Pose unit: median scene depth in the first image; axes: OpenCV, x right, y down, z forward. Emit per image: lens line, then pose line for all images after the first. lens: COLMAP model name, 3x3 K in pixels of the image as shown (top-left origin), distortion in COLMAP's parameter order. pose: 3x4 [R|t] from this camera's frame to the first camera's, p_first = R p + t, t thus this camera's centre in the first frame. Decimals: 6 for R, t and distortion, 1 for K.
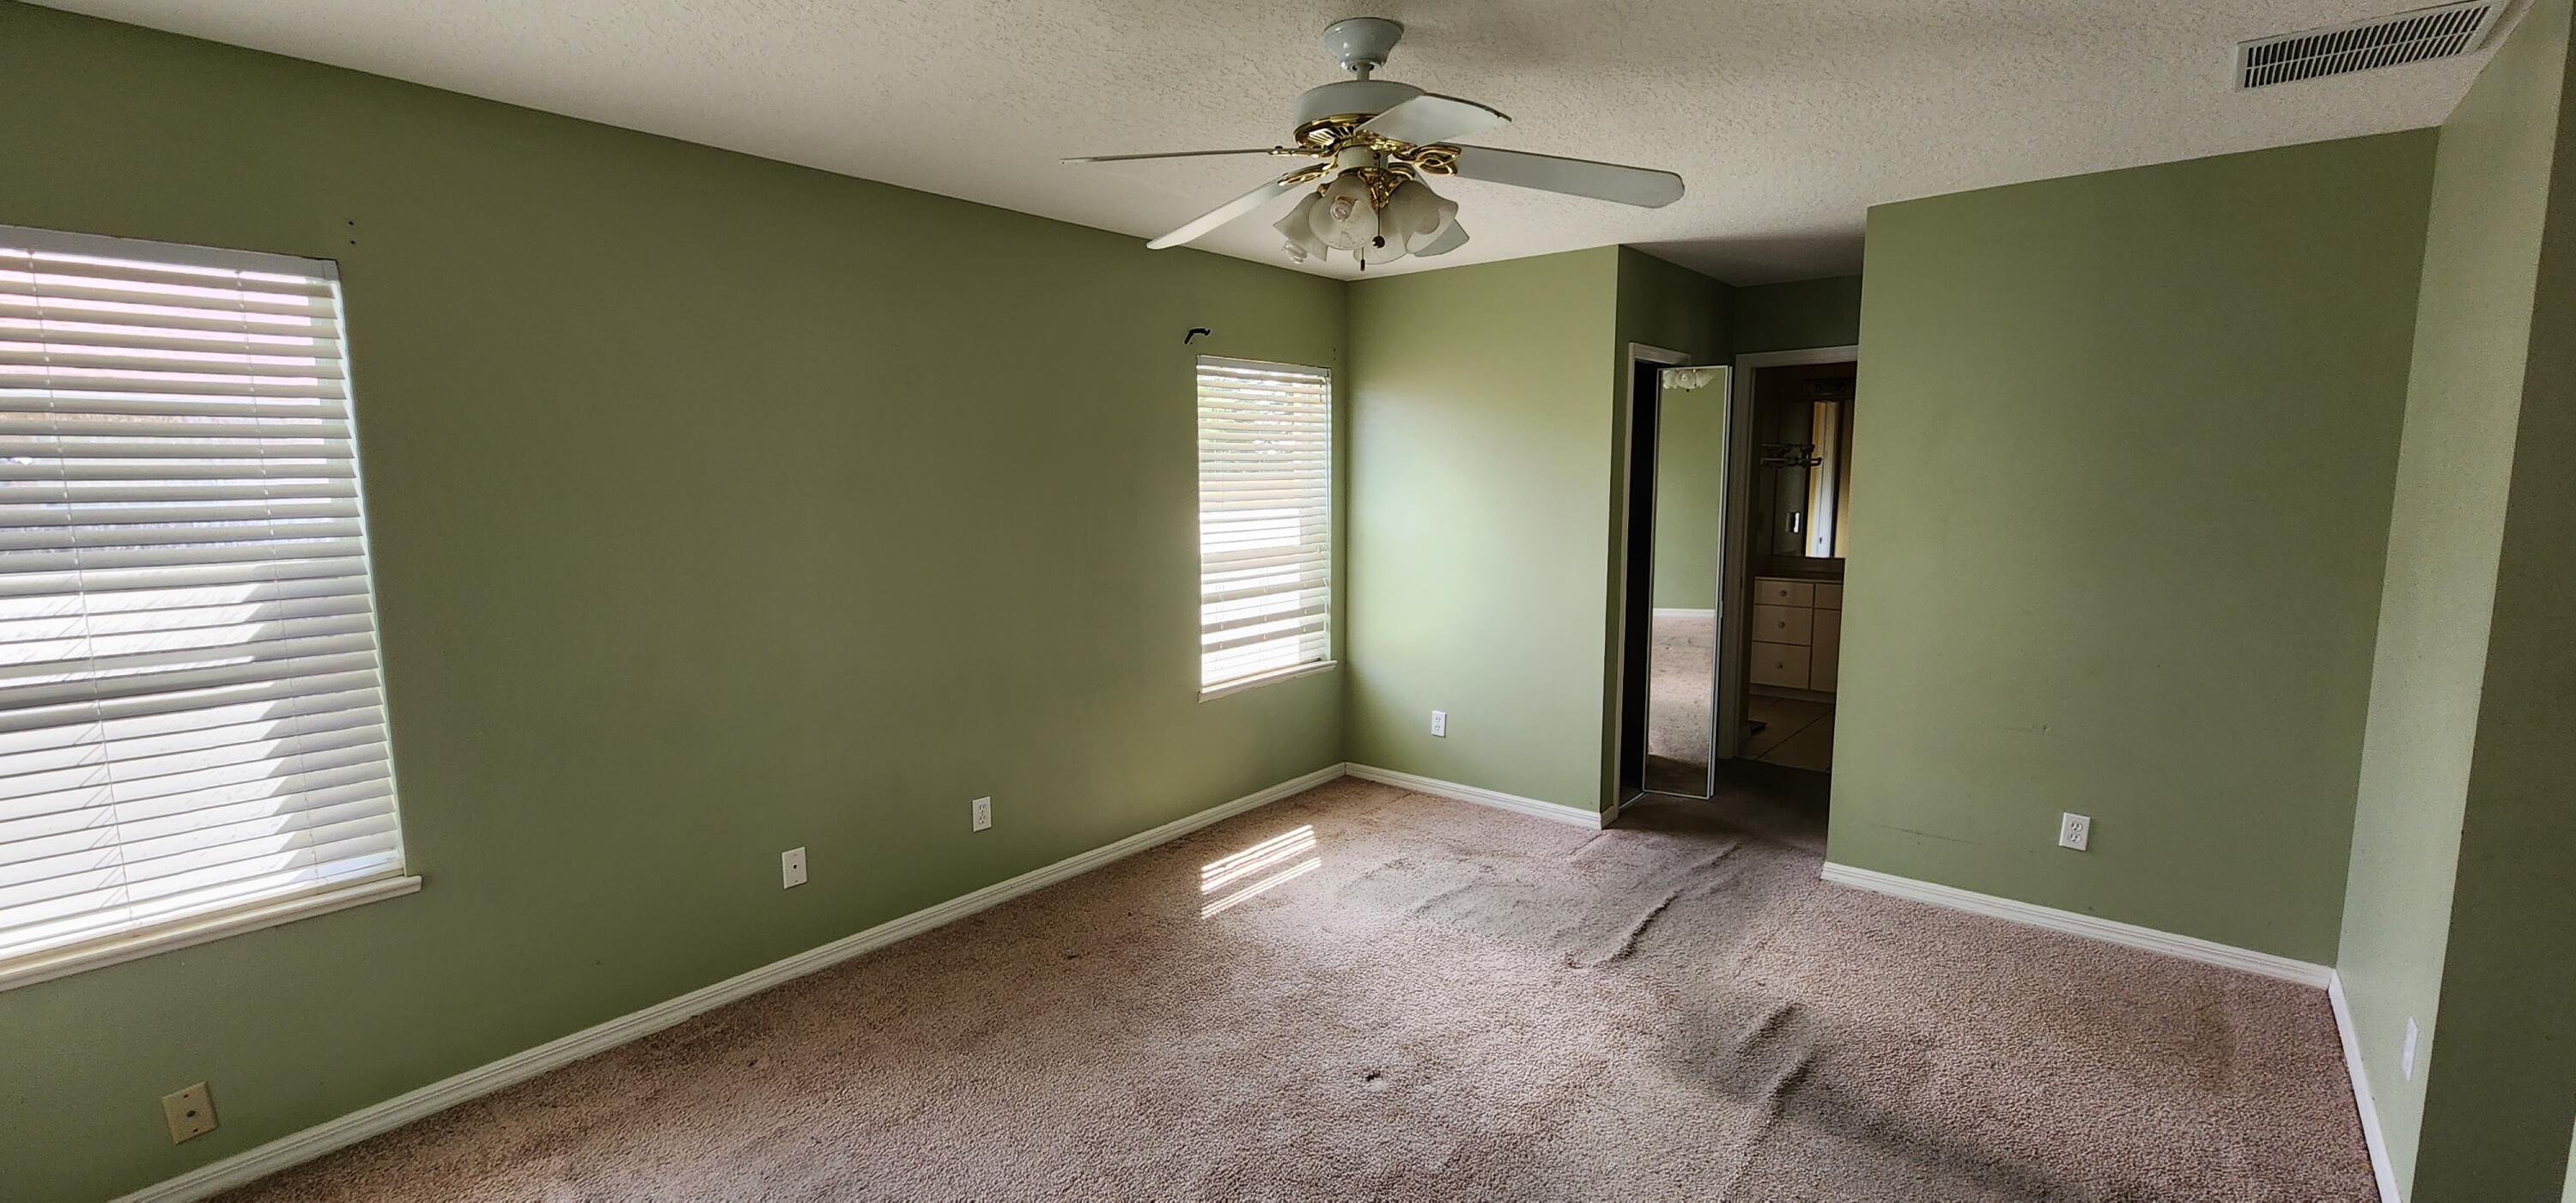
lens RADIAL K [[1063.9, 0, 1279.8], [0, 1063.9, 603.6], [0, 0, 1]] dist [-0.003872, -0.000689]
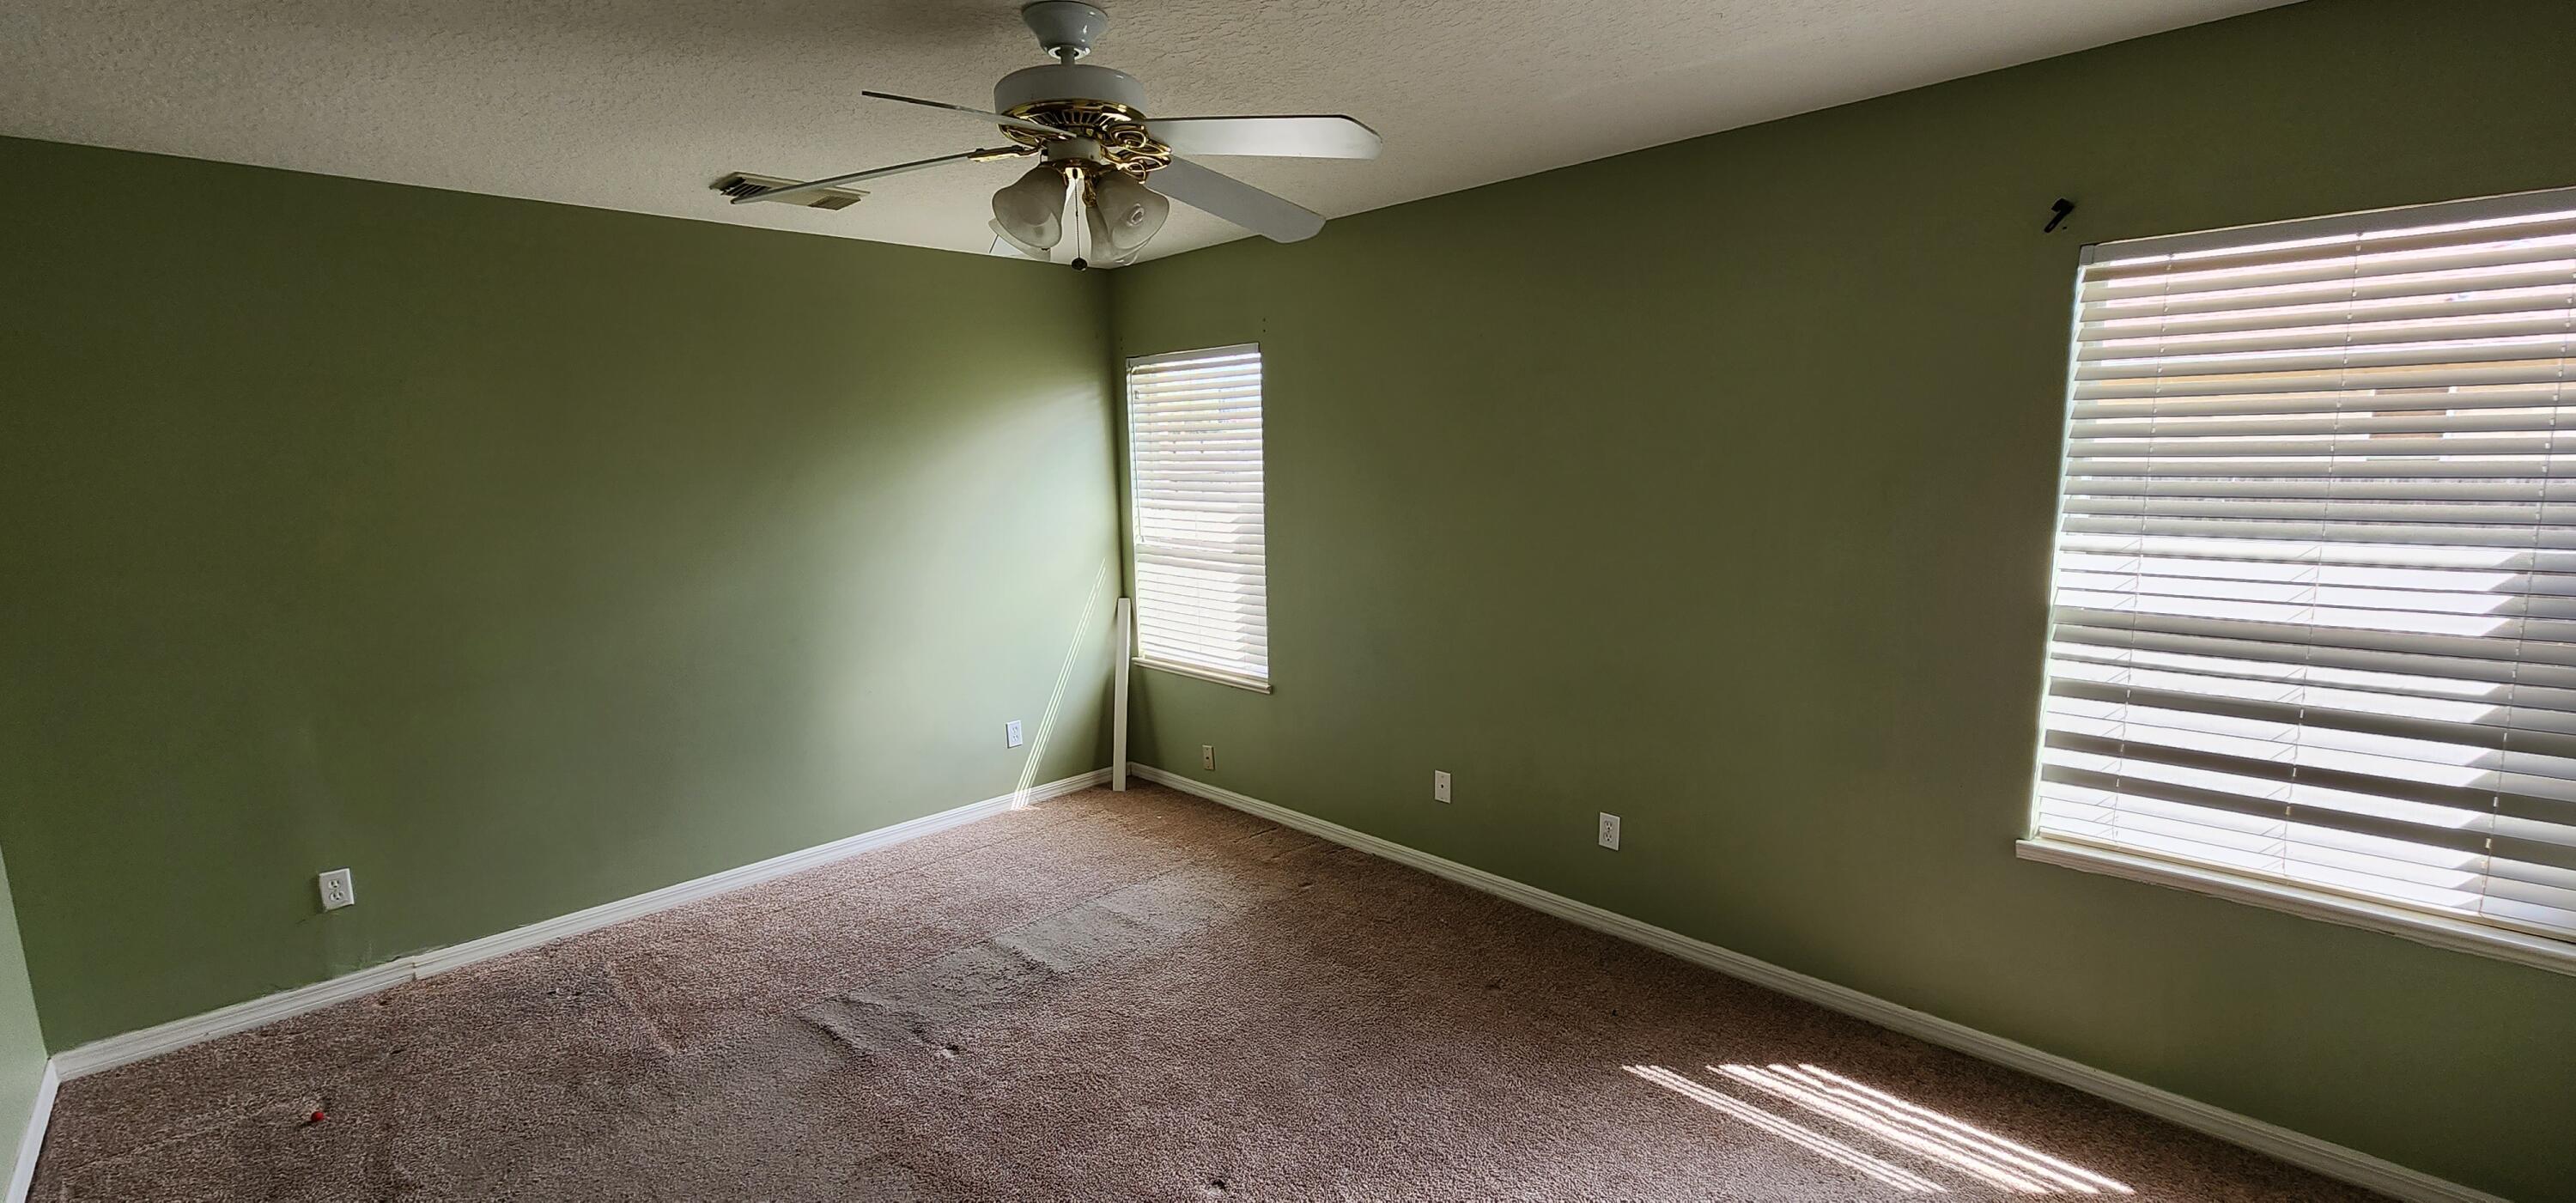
lens RADIAL K [[1063.9, 0, 1300.2], [0, 1063.9, 587.9], [0, 0, 1]] dist [-0.003872, -0.000689]
pose [[-0.084396, 0.137581, -0.986888, 0.554507], [-0.106708, 0.983478, 0.146231, -0.102446], [0.990702, 0.117650, -0.068321, 0.692473]]
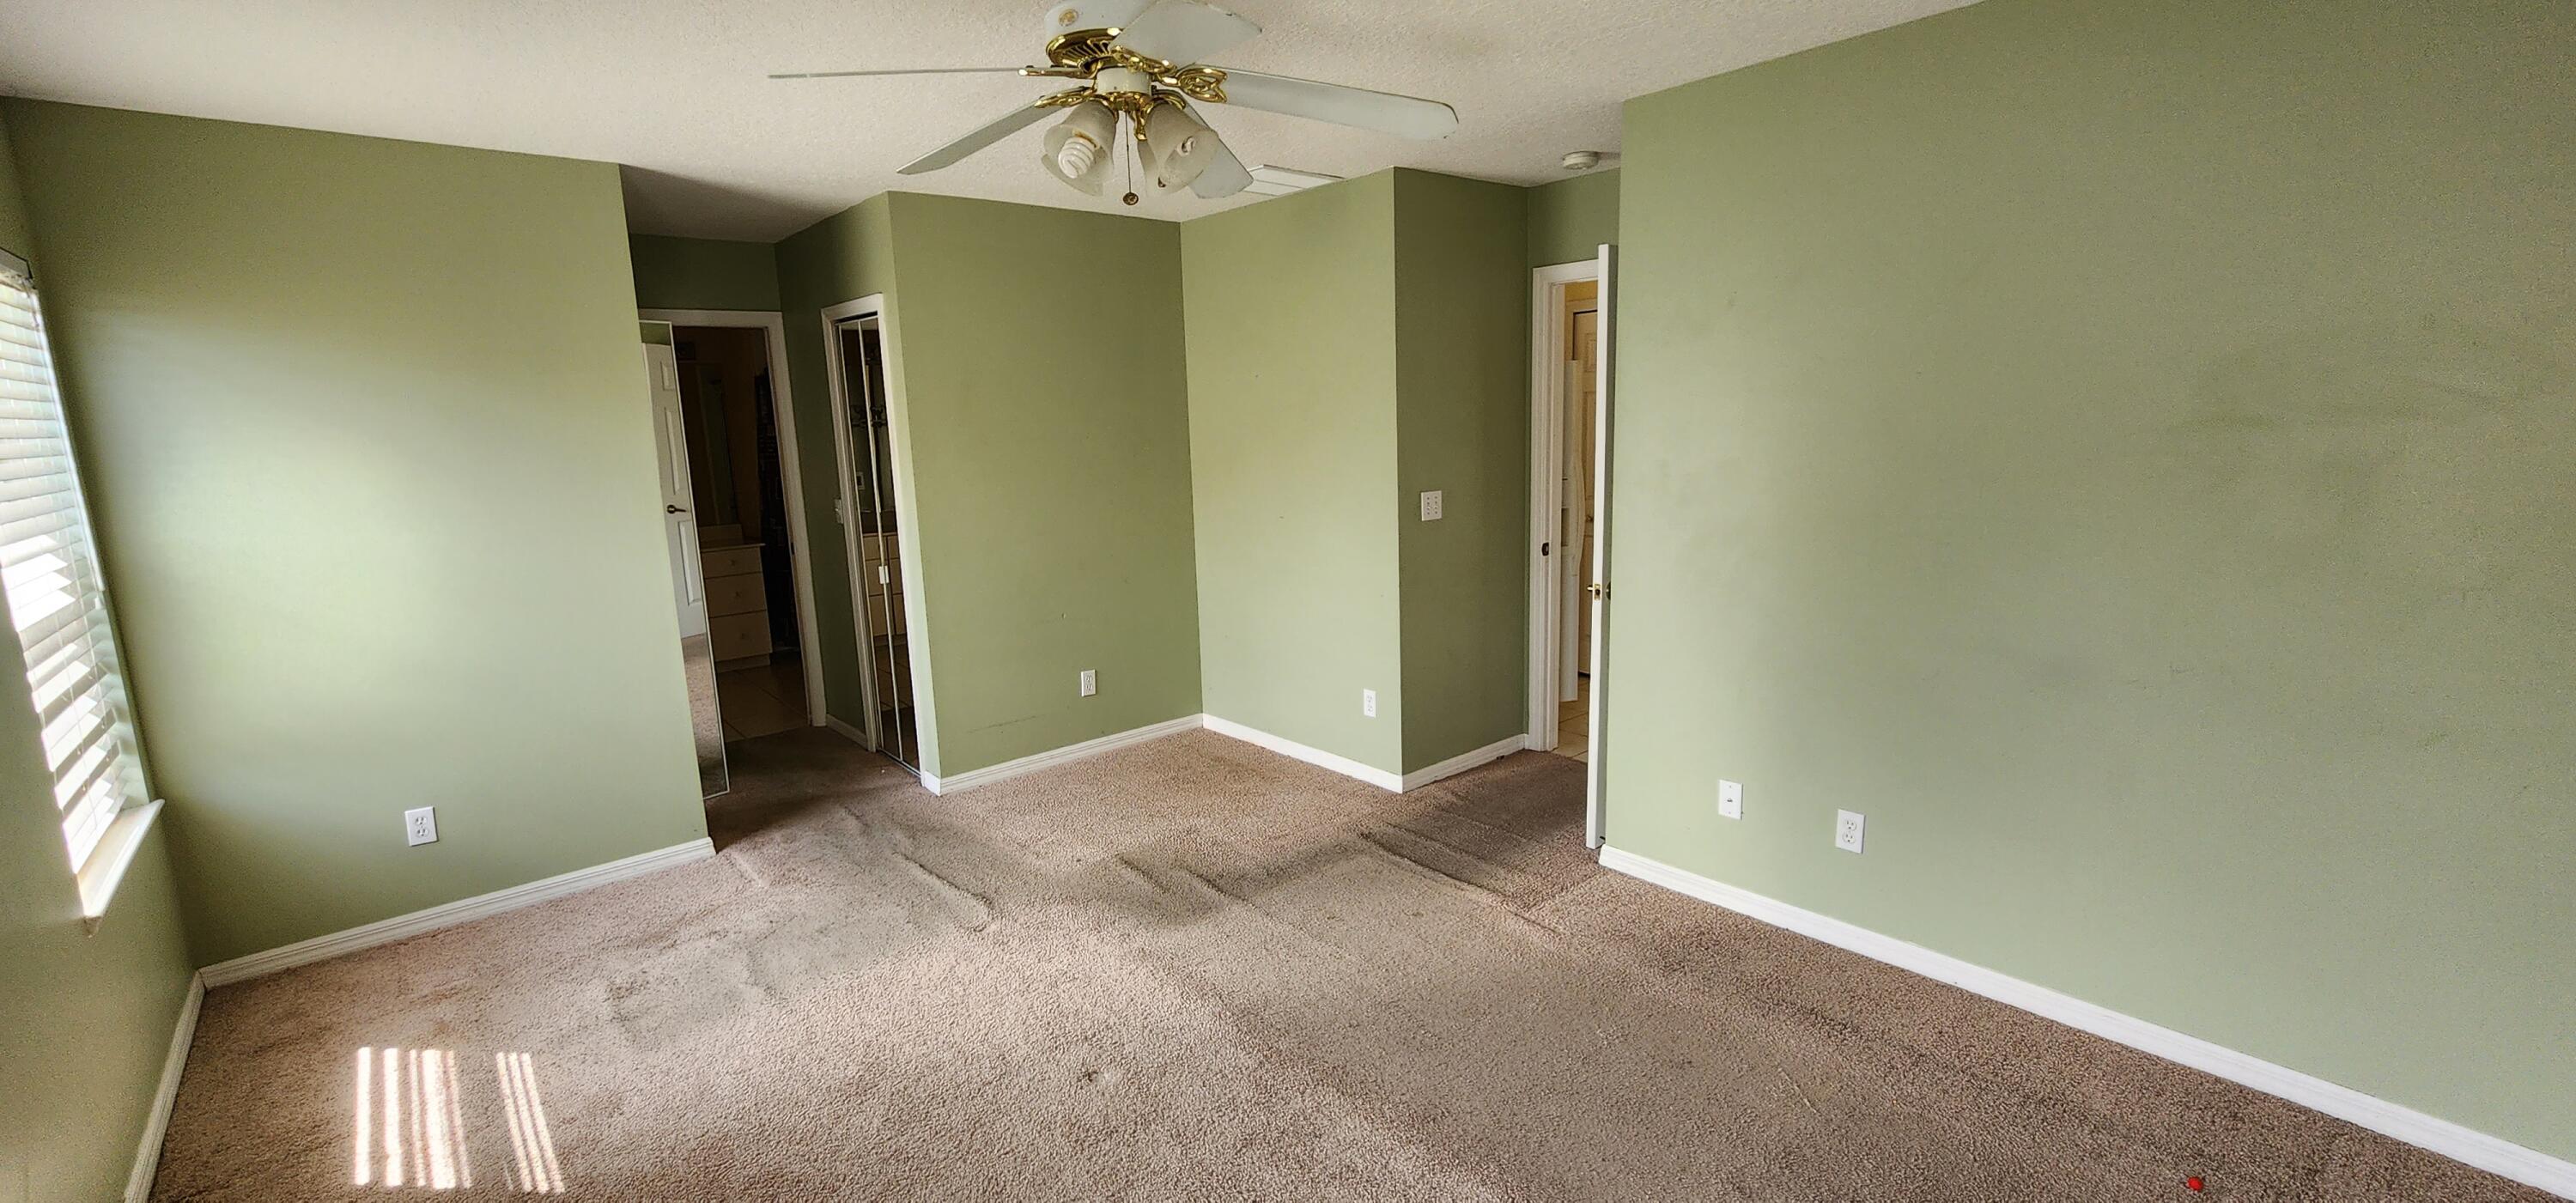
lens RADIAL K [[1063.9, 0, 1278.6], [0, 1063.9, 585.9], [0, 0, 1]] dist [-0.003872, -0.000689]
pose [[0.167813, -0.156364, 0.973339, -0.467729], [0.156756, 0.979011, 0.130249, -0.045815], [-0.973276, 0.130719, 0.188802, 0.396677]]
